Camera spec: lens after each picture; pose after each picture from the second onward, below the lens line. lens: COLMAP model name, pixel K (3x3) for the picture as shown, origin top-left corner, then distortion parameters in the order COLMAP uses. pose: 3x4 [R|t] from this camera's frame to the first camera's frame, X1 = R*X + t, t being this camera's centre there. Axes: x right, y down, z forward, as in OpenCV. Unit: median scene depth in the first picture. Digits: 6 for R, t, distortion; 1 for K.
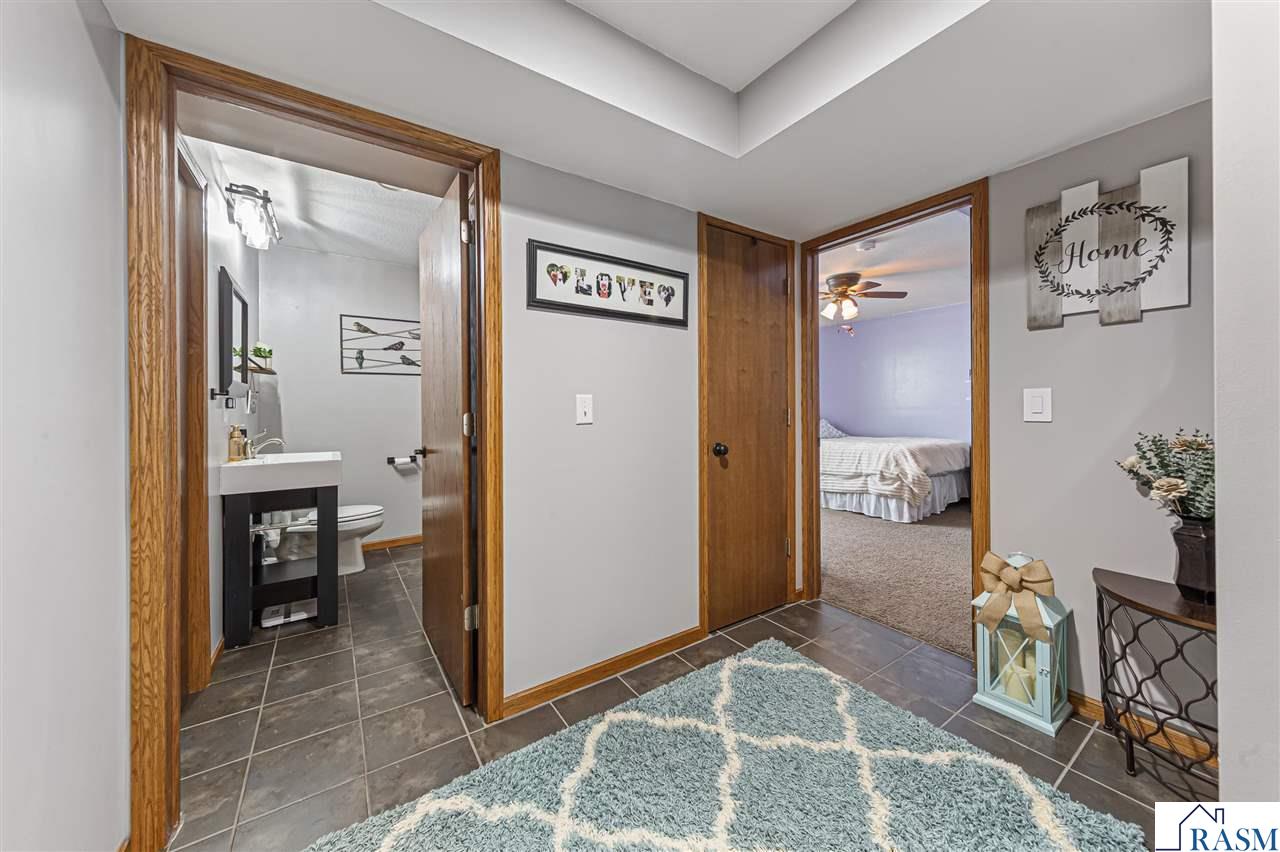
lens RADIAL K [[444.7, 0, 637.7], [0, 444.7, 412.8], [0, 0, 1]] dist [0.005635, -0.000216]
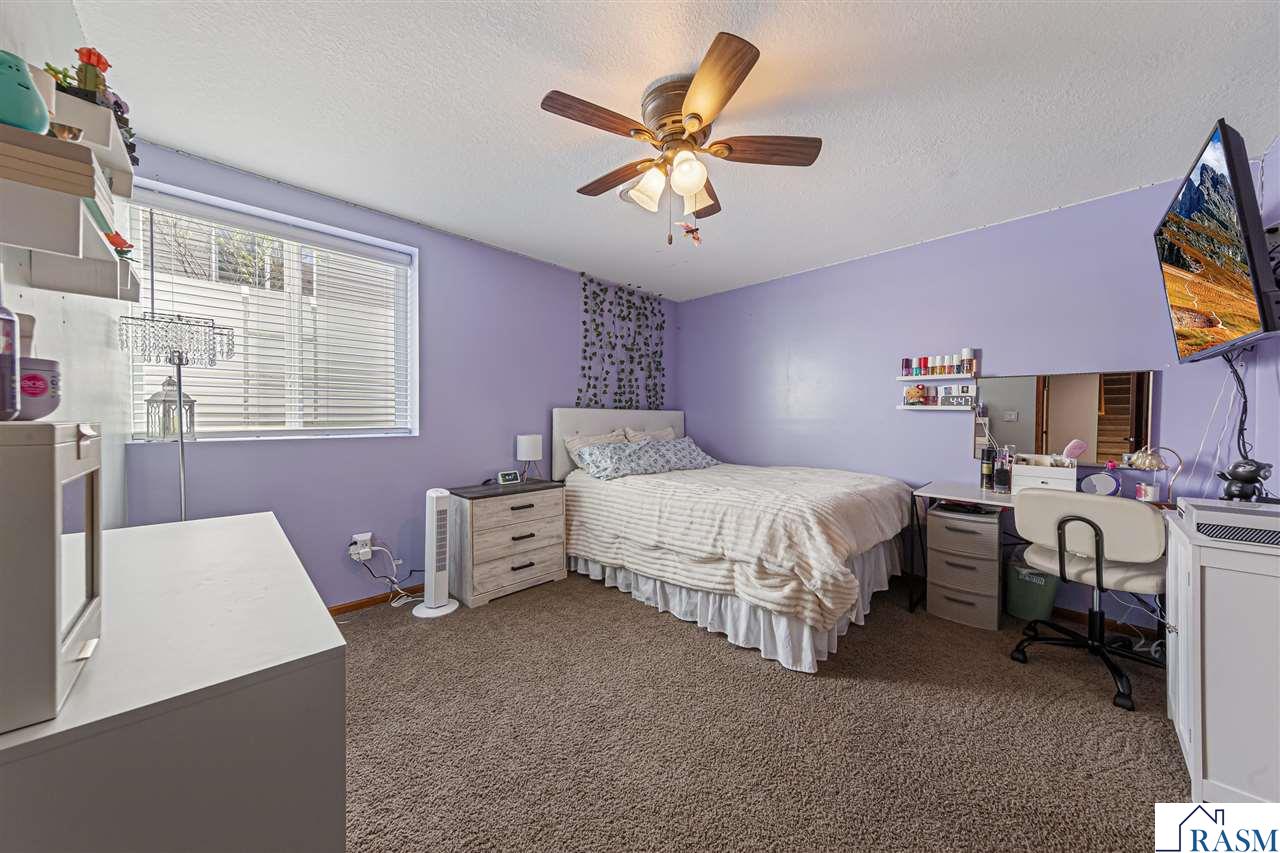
lens RADIAL K [[412.9, 0, 641.9], [0, 412.9, 424.7], [0, 0, 1]] dist [0.001446, 0.000054]
pose [[0.982663, 0.010268, 0.185114, 0.335256], [-0.011583, 0.999915, 0.006022, -0.008485], [-0.185036, -0.008062, 0.982699, 0.583509]]
